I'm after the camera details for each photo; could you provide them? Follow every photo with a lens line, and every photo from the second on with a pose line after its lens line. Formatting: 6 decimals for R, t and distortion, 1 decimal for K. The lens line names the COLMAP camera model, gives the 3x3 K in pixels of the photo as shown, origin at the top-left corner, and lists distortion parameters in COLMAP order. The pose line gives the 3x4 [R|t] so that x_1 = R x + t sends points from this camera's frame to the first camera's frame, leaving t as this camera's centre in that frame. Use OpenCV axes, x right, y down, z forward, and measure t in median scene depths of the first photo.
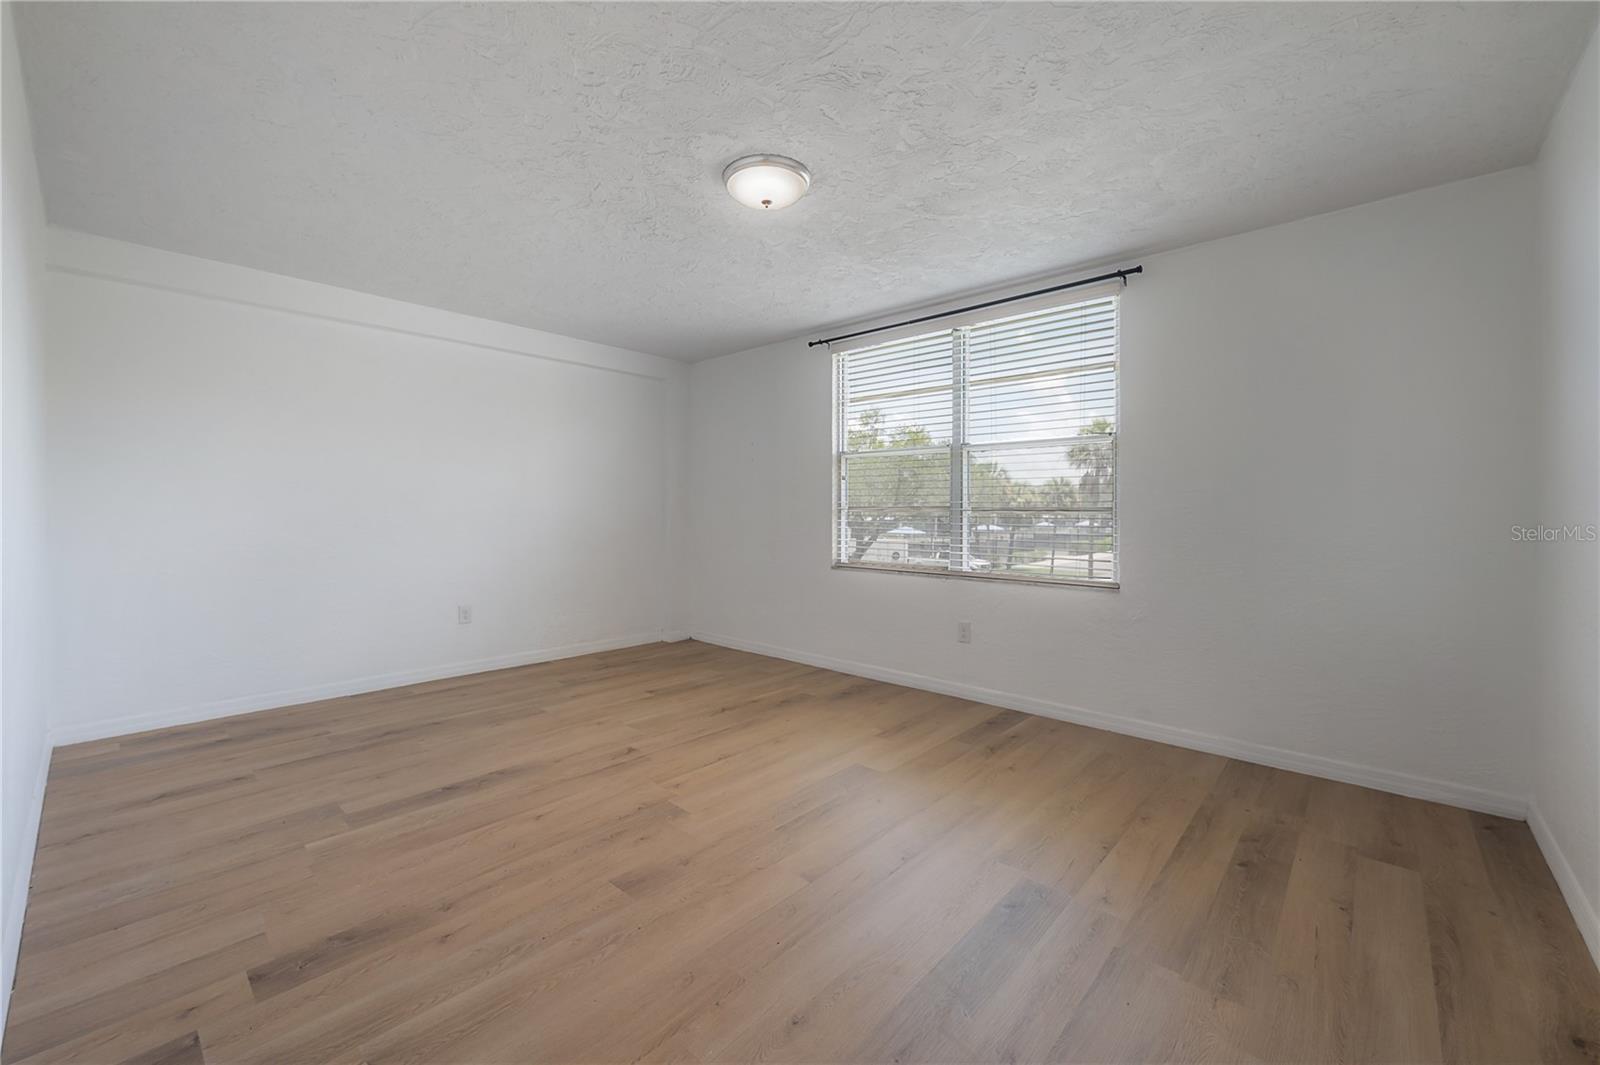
lens RADIAL K [[646.1, 0, 798.8], [0, 646.1, 519.7], [0, 0, 1]] dist [-0.007321, 0.001193]
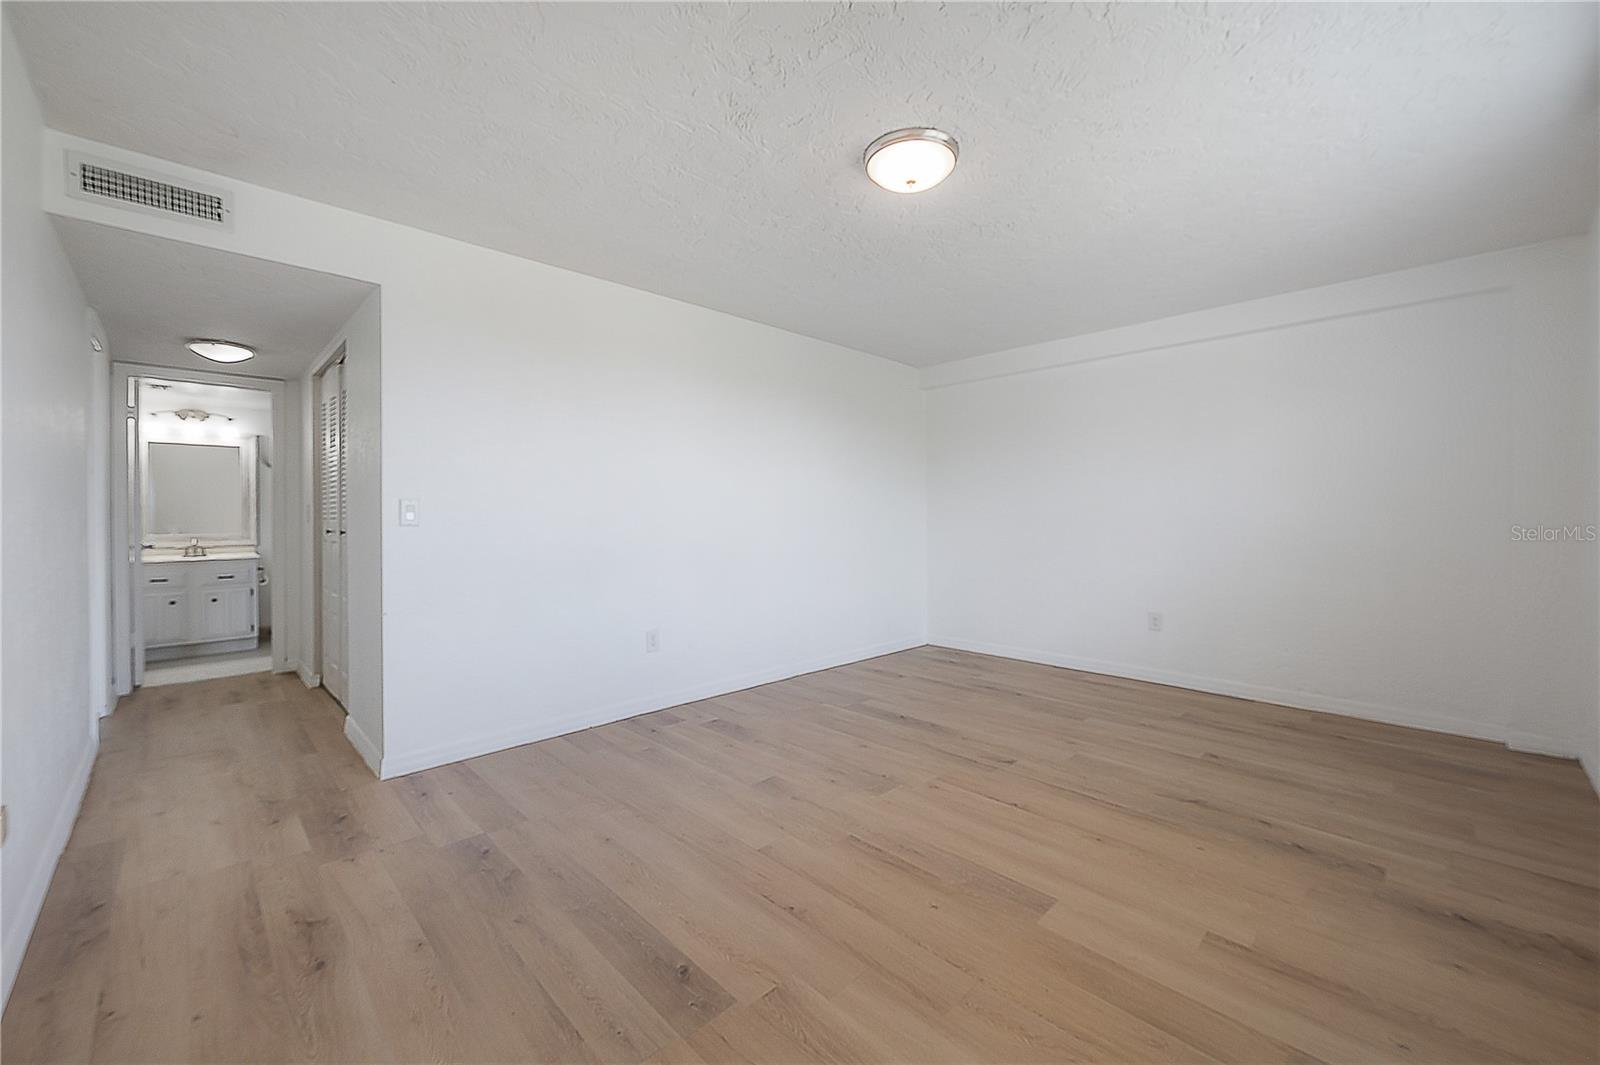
lens RADIAL K [[646.1, 0, 805.7], [0, 646.1, 531.8], [0, 0, 1]] dist [-0.007321, 0.001193]
pose [[-0.068438, 0.020696, -0.997441, 0.671539], [-0.013712, 0.999671, 0.021683, -0.007702], [0.997561, 0.015161, -0.068132, 0.695433]]
